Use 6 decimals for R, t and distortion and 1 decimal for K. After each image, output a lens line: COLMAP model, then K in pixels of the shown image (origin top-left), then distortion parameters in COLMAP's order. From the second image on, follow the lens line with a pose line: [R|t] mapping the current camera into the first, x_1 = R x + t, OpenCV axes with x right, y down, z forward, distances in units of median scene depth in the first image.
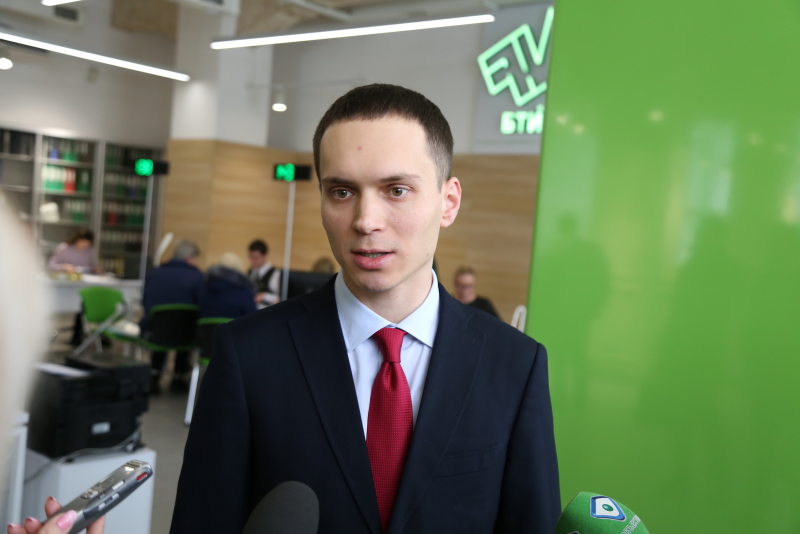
lens RADIAL K [[842.1, 0, 400.8], [0, 842.1, 283.0], [0, 0, 1]] dist [0.017783, 0.021973]
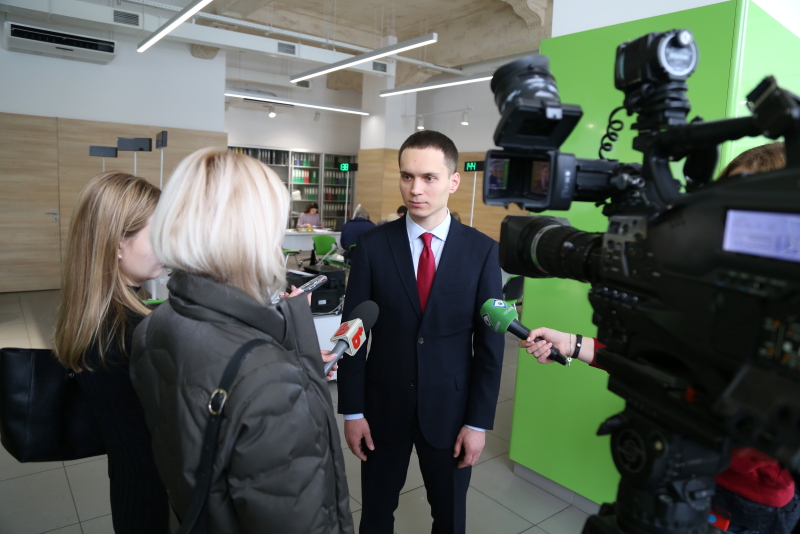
lens RADIAL K [[576.4, 0, 400.0], [0, 576.4, 267.0], [0, 0, 1]] dist [-0.086694, 0.001709]
pose [[0.975800, -0.008707, -0.218491, 0.067584], [0.019260, 0.998746, 0.046215, 0.018125], [0.217815, -0.049304, 0.974744, -0.154914]]
